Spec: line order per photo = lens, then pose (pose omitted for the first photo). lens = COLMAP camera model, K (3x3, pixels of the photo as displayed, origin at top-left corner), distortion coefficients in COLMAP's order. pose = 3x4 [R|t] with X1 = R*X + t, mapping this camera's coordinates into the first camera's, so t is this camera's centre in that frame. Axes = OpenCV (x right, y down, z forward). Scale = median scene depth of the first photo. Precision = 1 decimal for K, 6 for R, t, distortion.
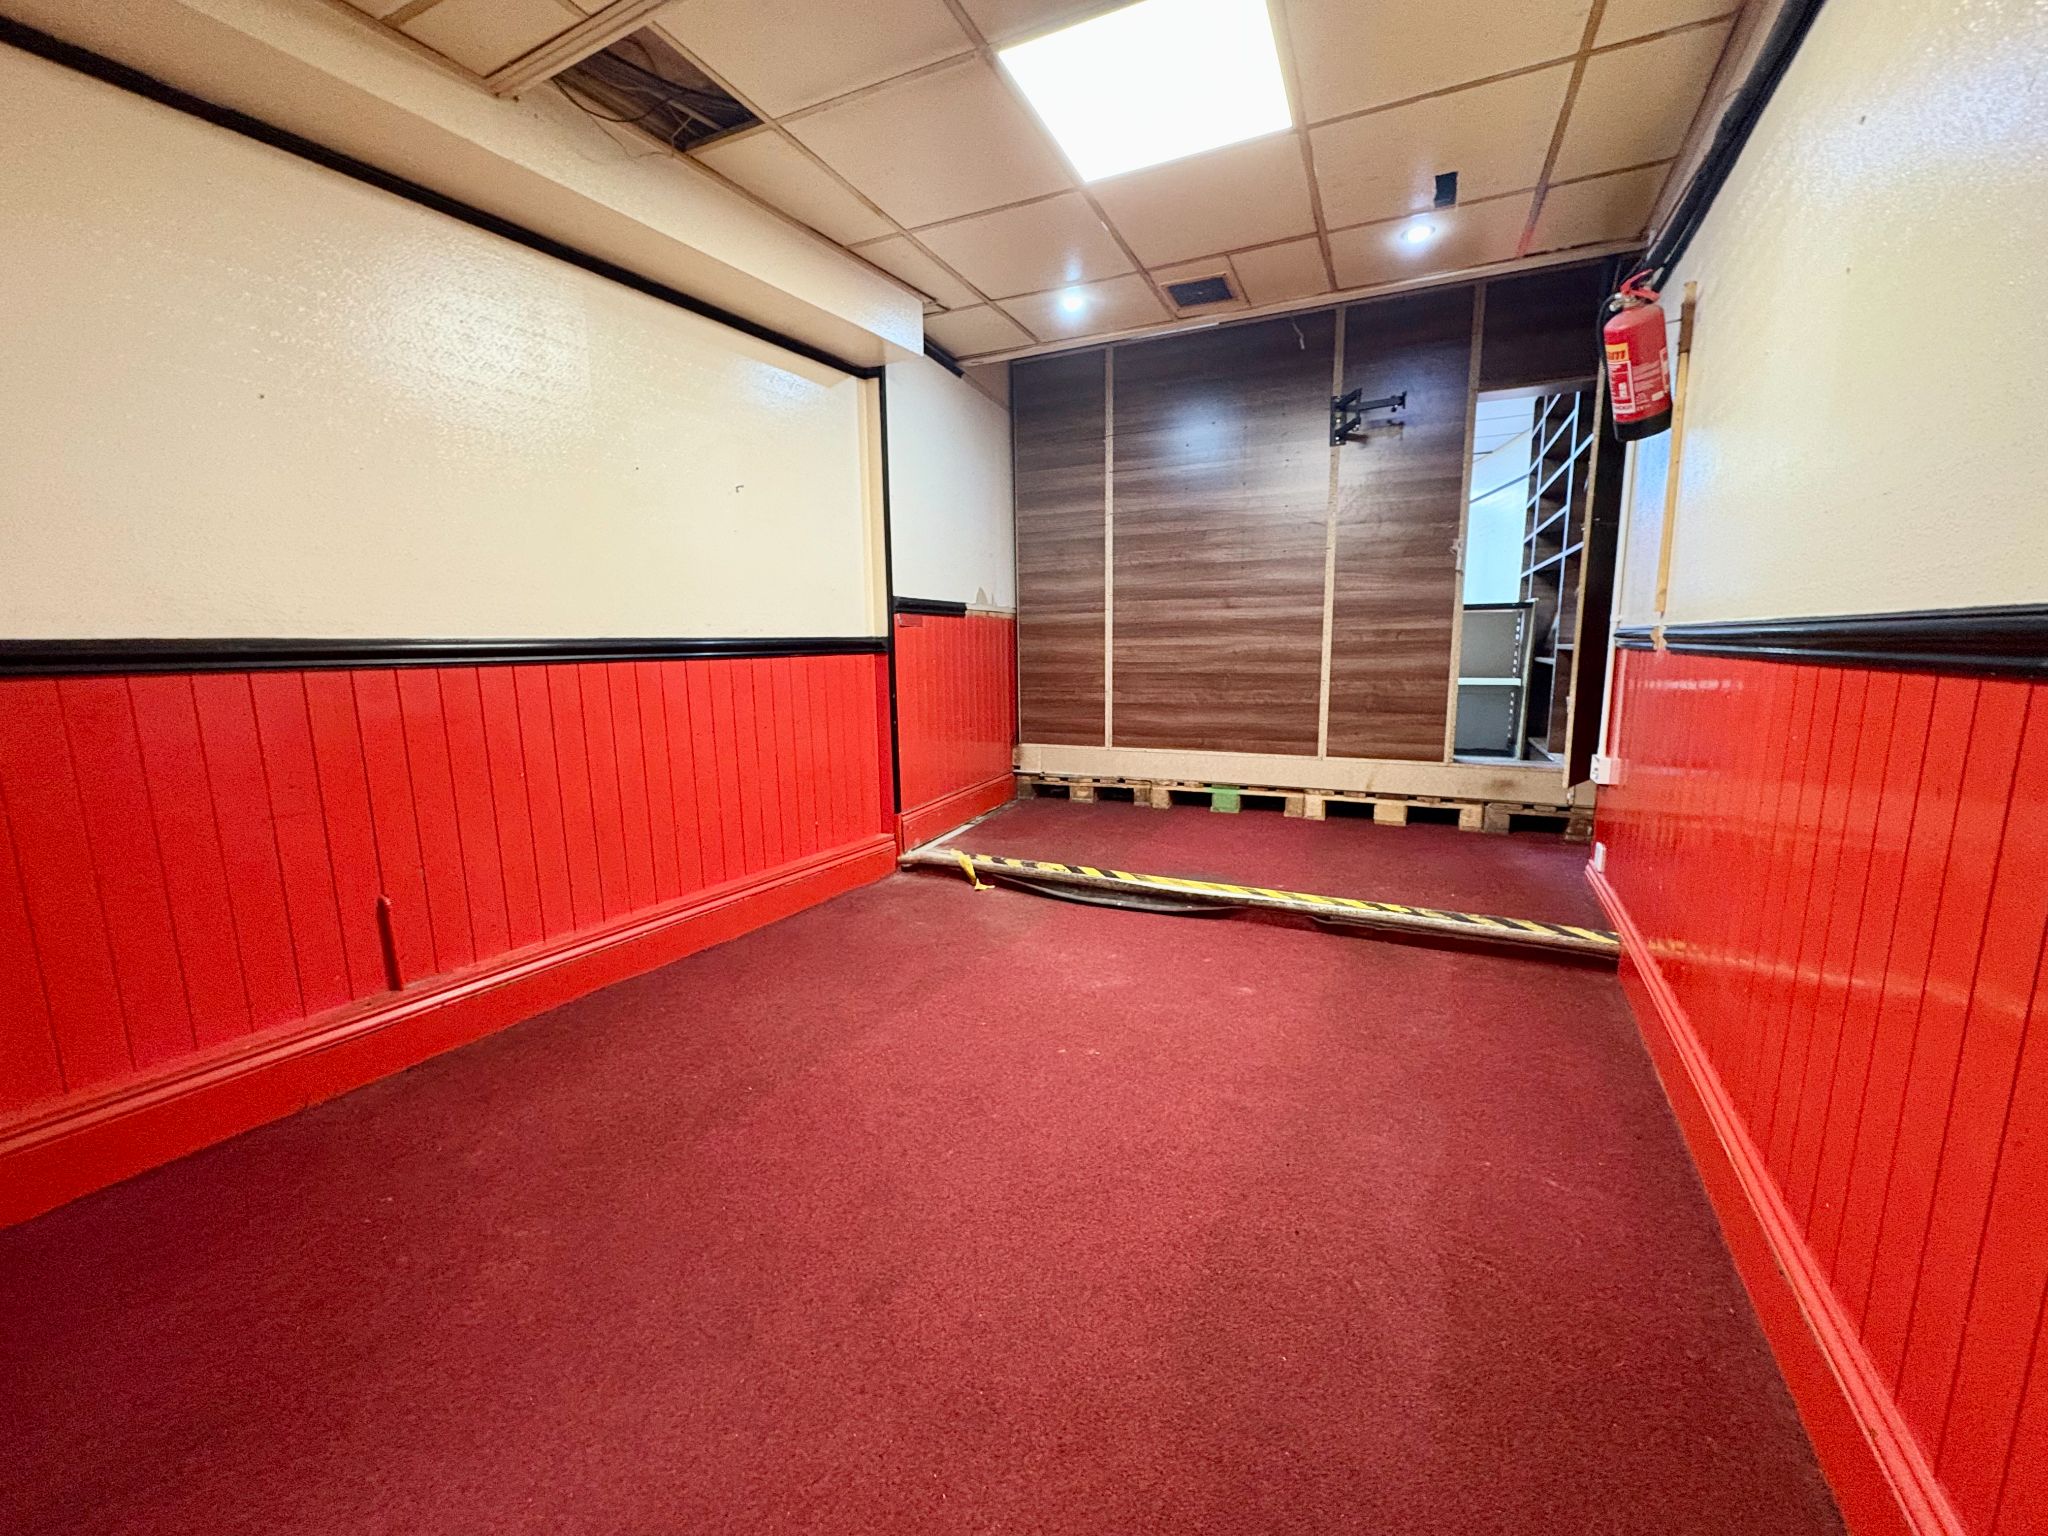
lens RADIAL K [[812.7, 0, 1024.0], [0, 812.7, 768.0], [0, 0, 1]] dist [-0.000280, -0.000230]
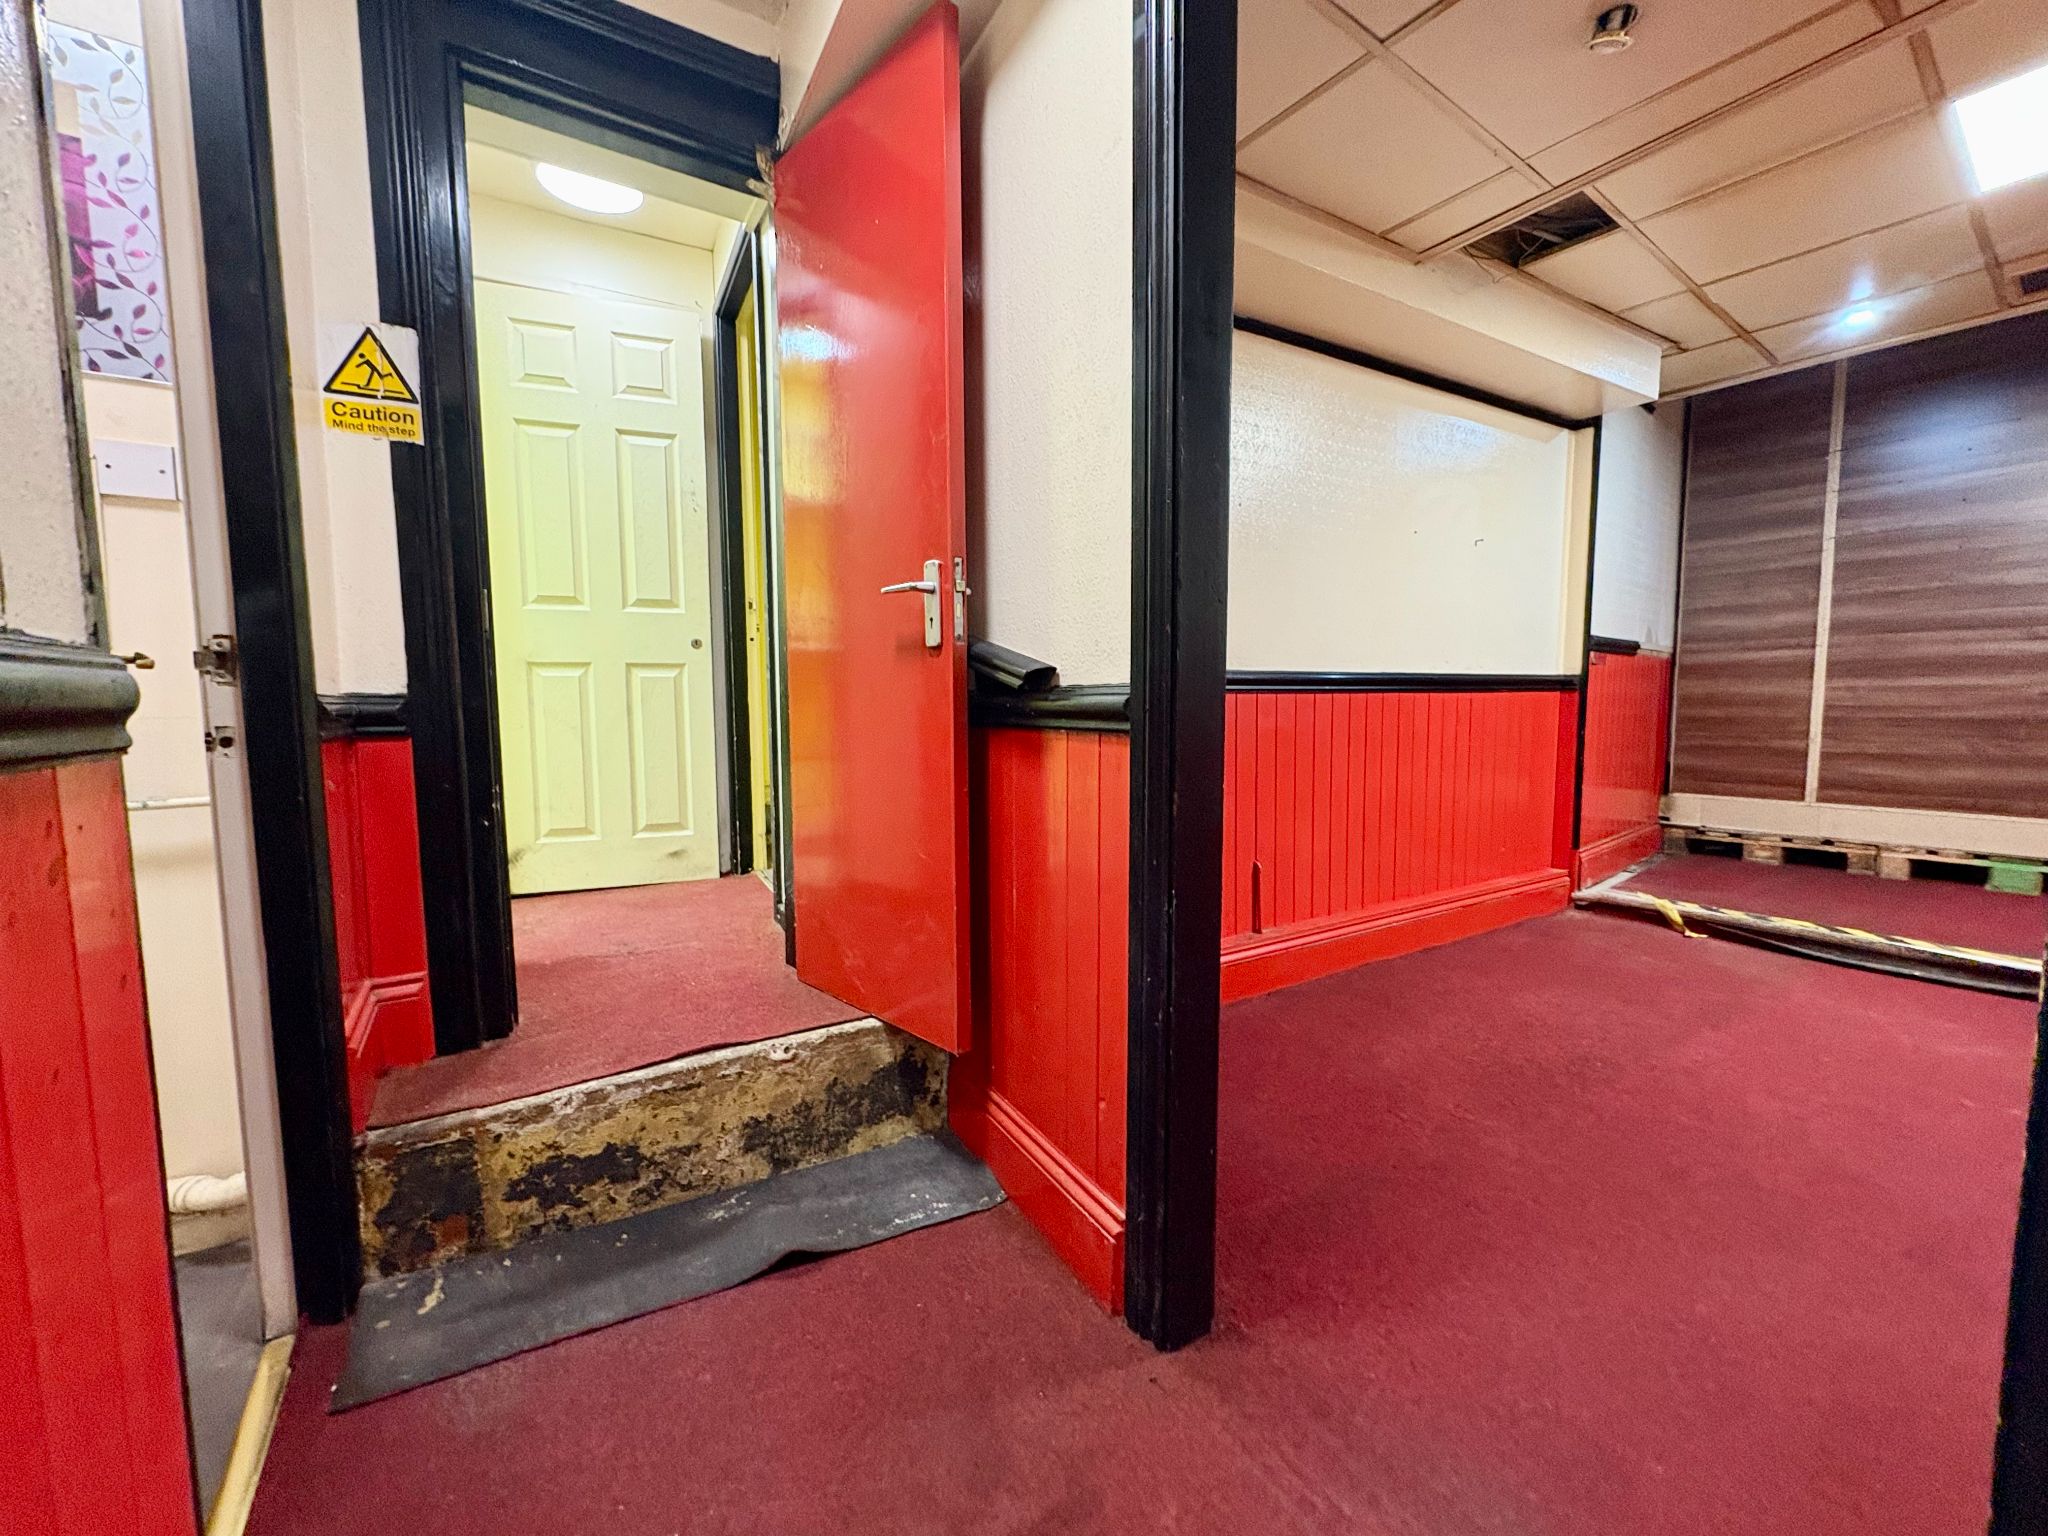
lens RADIAL K [[812.7, 0, 1024.0], [0, 812.7, 768.0], [0, 0, 1]] dist [-0.000280, -0.000230]
pose [[0.874324, 0.048961, -0.482866, -0.227984], [-0.079270, 0.995945, -0.042548, 0.043835], [0.478825, 0.075478, 0.874660, -0.175841]]
